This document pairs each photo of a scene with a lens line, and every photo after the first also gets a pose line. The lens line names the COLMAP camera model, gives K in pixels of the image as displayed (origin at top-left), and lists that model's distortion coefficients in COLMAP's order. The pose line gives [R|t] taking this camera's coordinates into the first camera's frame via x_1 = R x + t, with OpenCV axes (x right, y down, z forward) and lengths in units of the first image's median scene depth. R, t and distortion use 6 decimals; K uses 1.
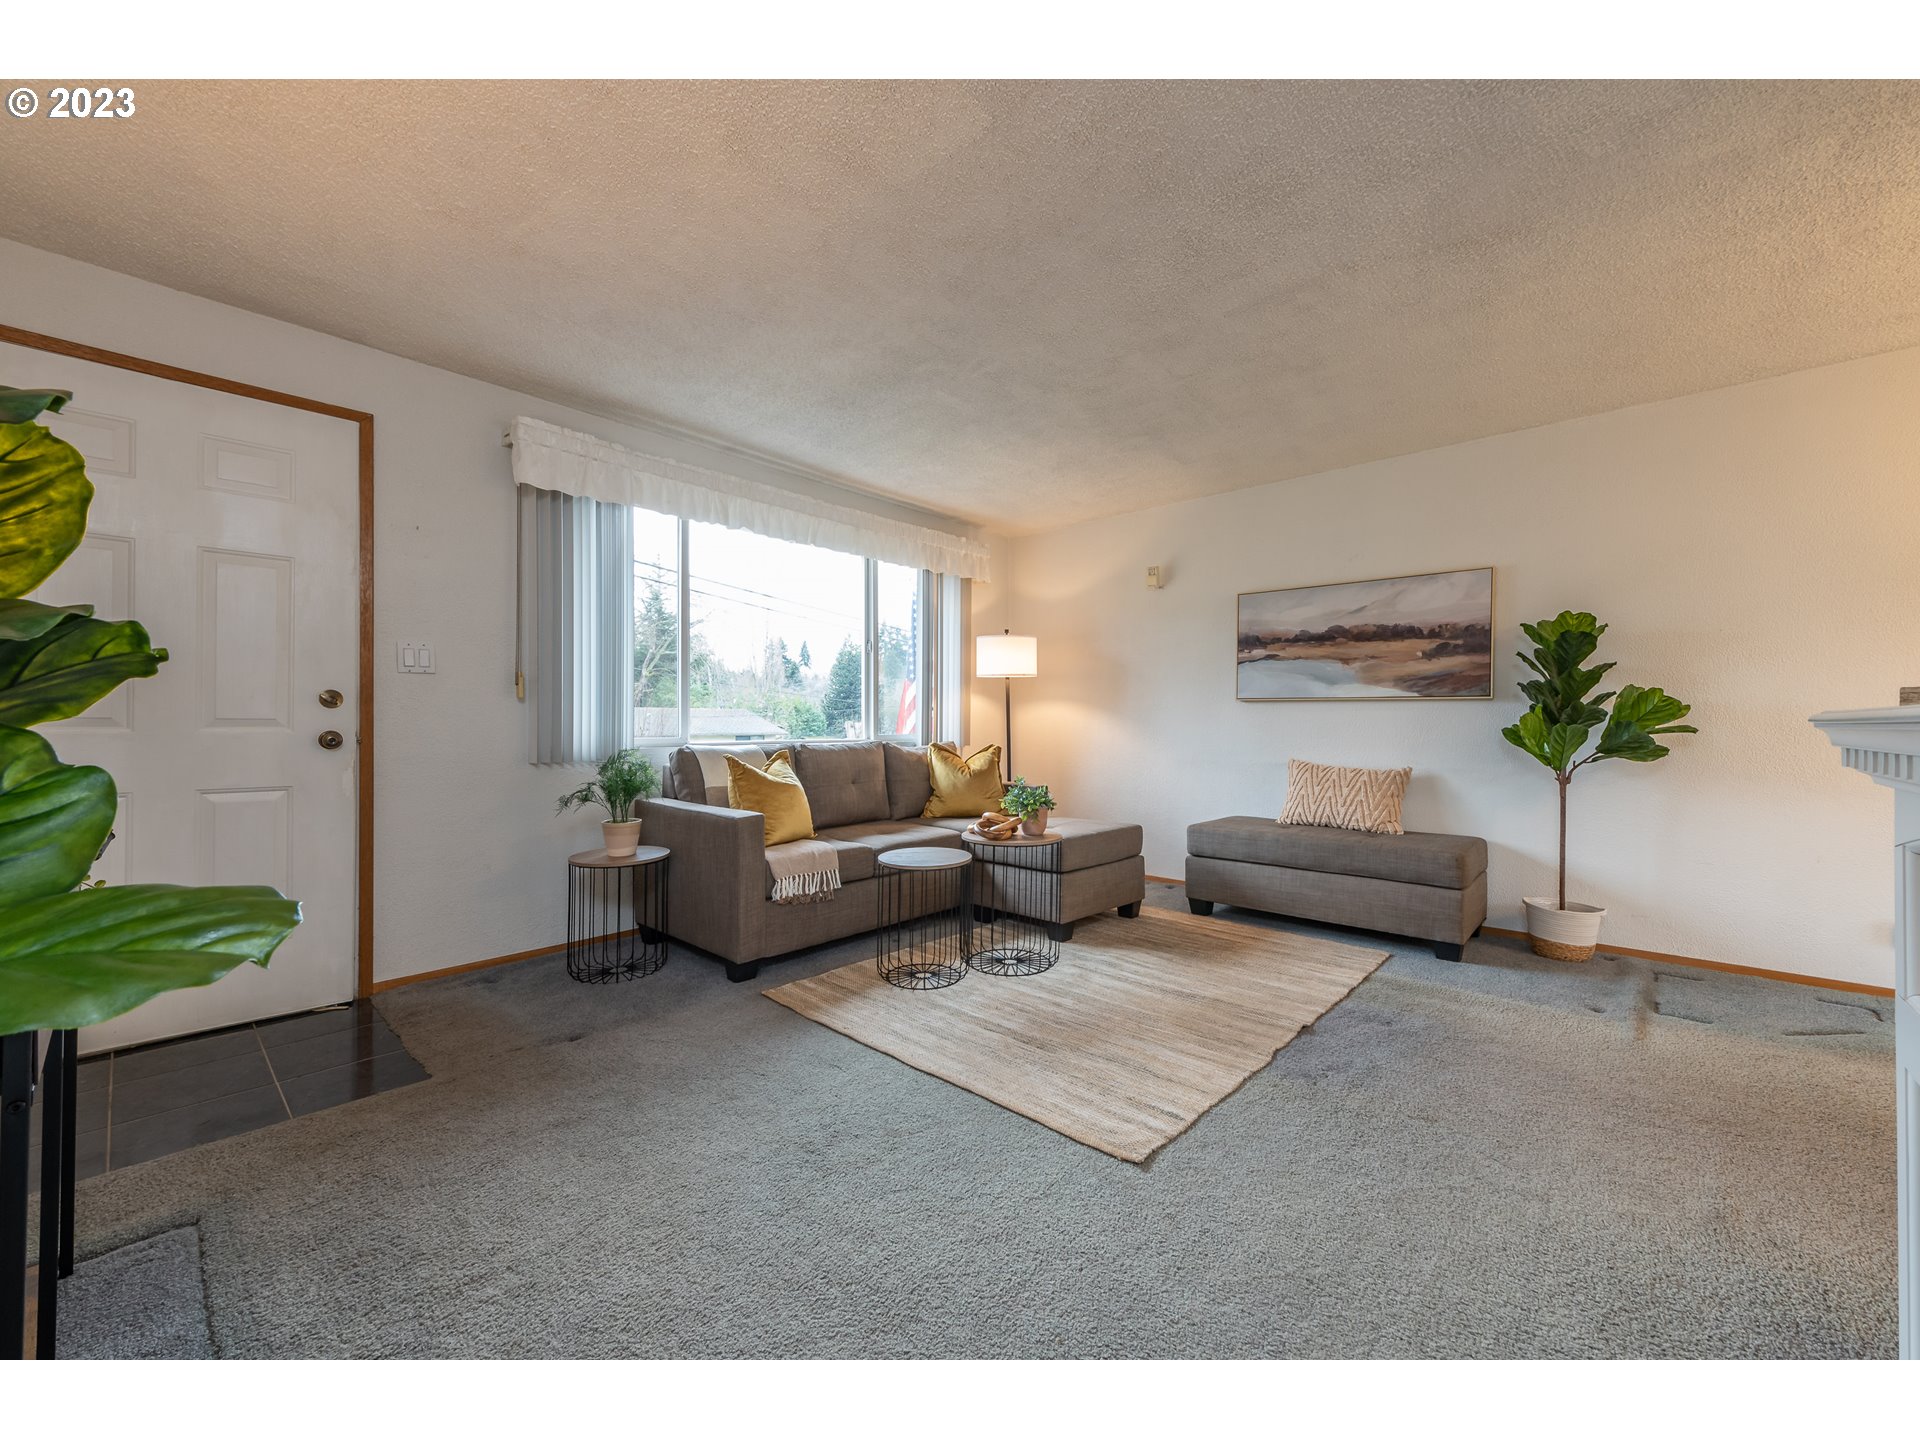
lens RADIAL K [[769.1, 0, 963.9], [0, 769.1, 720.5], [0, 0, 1]] dist [0.016517, 0.000083]
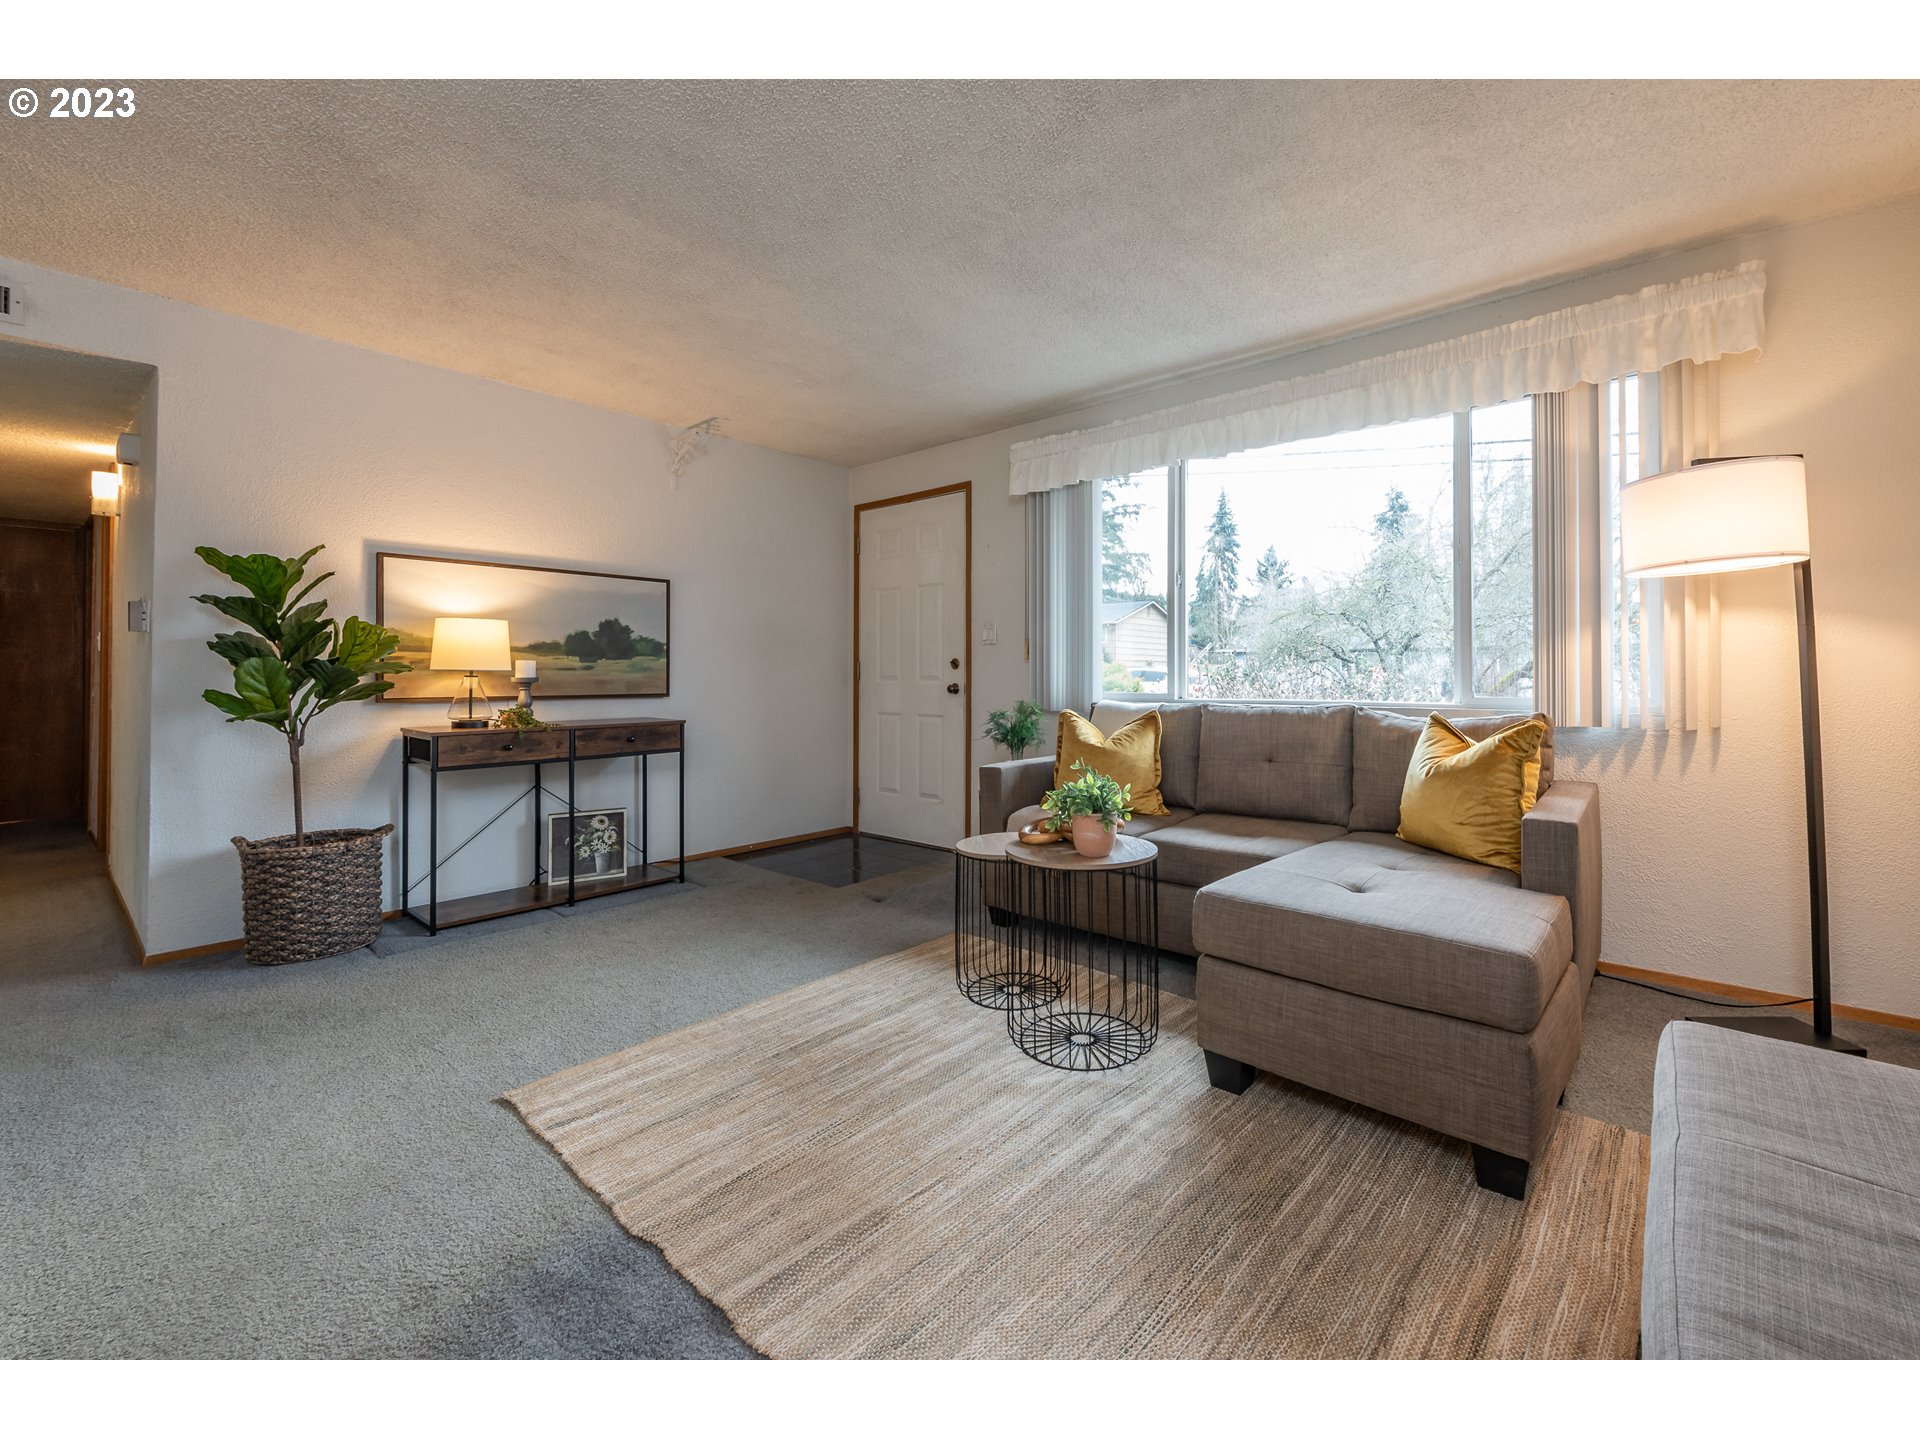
lens RADIAL K [[795.9, 0, 1013.4], [0, 795.9, 673.5], [0, 0, 1]] dist [0.009117, -0.000135]
pose [[0.035503, -0.007662, -0.999340, 0.852839], [0.002944, 0.999967, -0.007563, 0.004988], [0.999365, -0.002673, 0.035525, 1.050396]]
